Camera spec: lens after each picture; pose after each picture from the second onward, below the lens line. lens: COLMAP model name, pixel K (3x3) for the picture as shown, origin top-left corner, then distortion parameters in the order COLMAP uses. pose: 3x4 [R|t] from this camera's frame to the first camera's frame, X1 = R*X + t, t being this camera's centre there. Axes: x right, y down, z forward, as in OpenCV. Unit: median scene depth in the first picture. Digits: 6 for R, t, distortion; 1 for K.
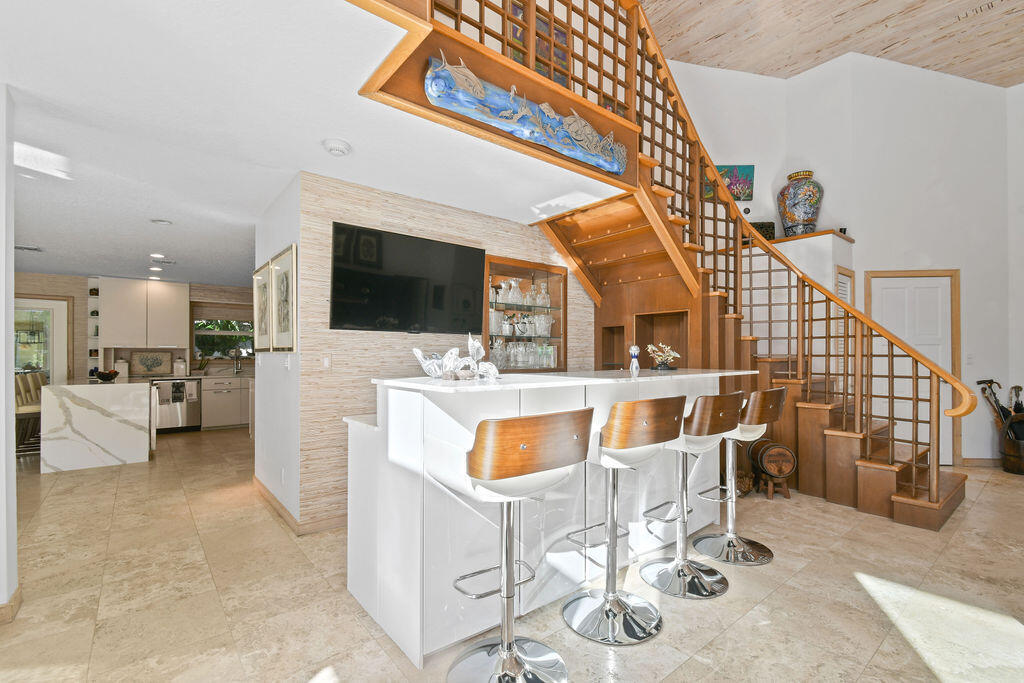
lens RADIAL K [[458.8, 0, 514.9], [0, 458.8, 348.8], [0, 0, 1]] dist [0.002856, 0.000334]
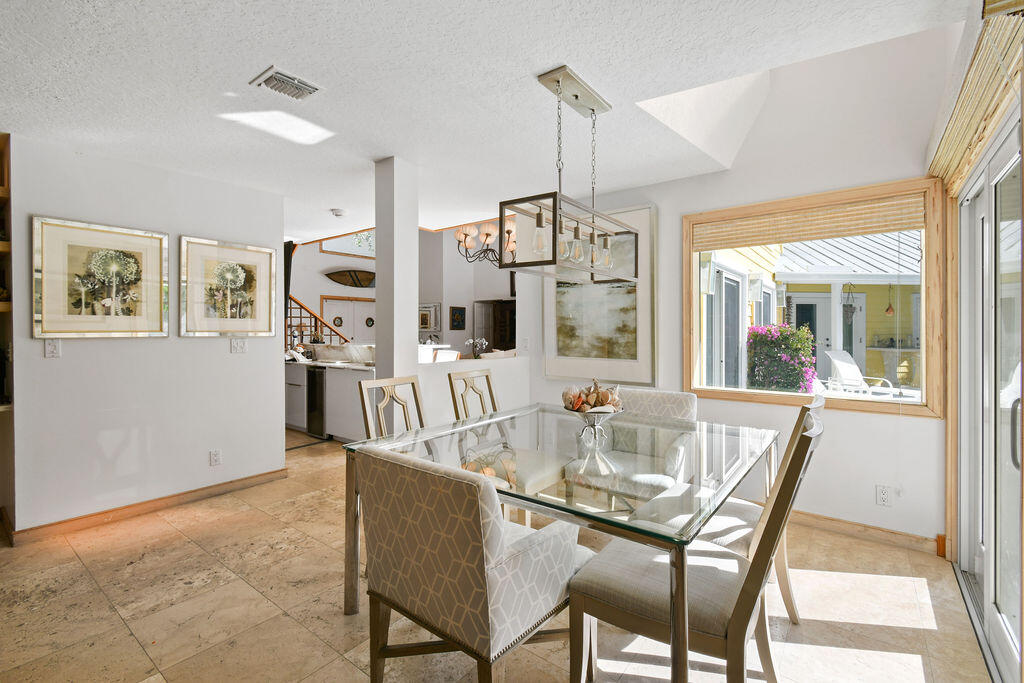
lens RADIAL K [[458.8, 0, 515.0], [0, 458.8, 334.2], [0, 0, 1]] dist [0.002856, 0.000334]
pose [[-0.228374, -0.004918, 0.973561, -1.732748], [-0.010048, 0.999946, 0.002694, -0.006497], [-0.973522, -0.009167, -0.228412, 0.615882]]
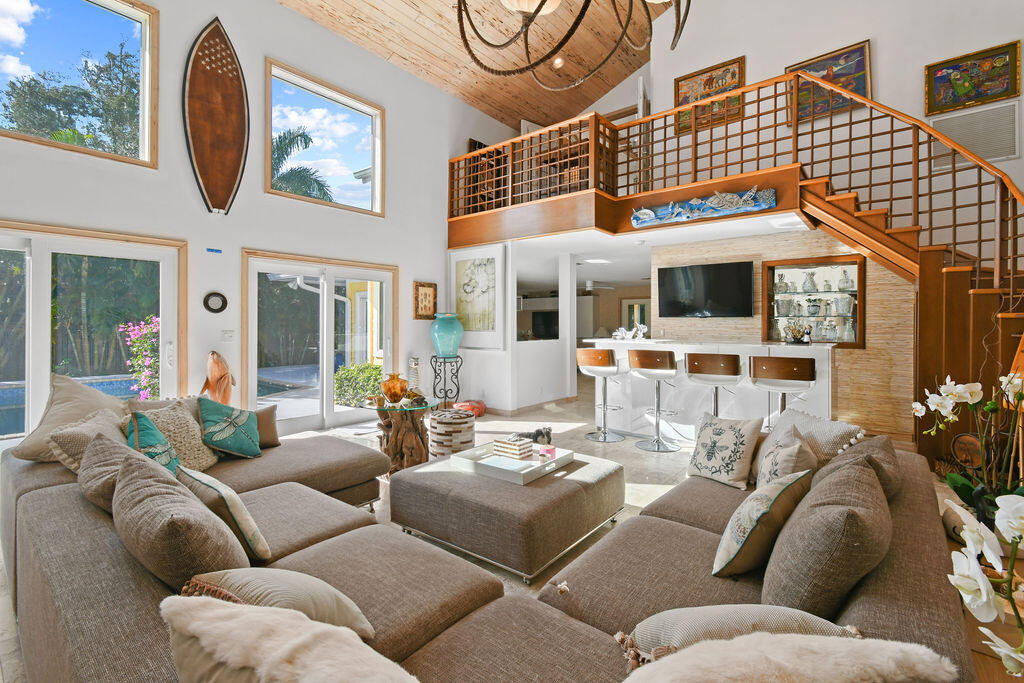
lens RADIAL K [[458.8, 0, 523.9], [0, 458.8, 323.5], [0, 0, 1]] dist [0.002856, 0.000334]
pose [[0.220818, 0.002018, -0.975313, 1.794629], [0.012135, 0.999915, 0.004817, -0.036299], [0.975239, -0.012899, 0.220775, -0.115098]]
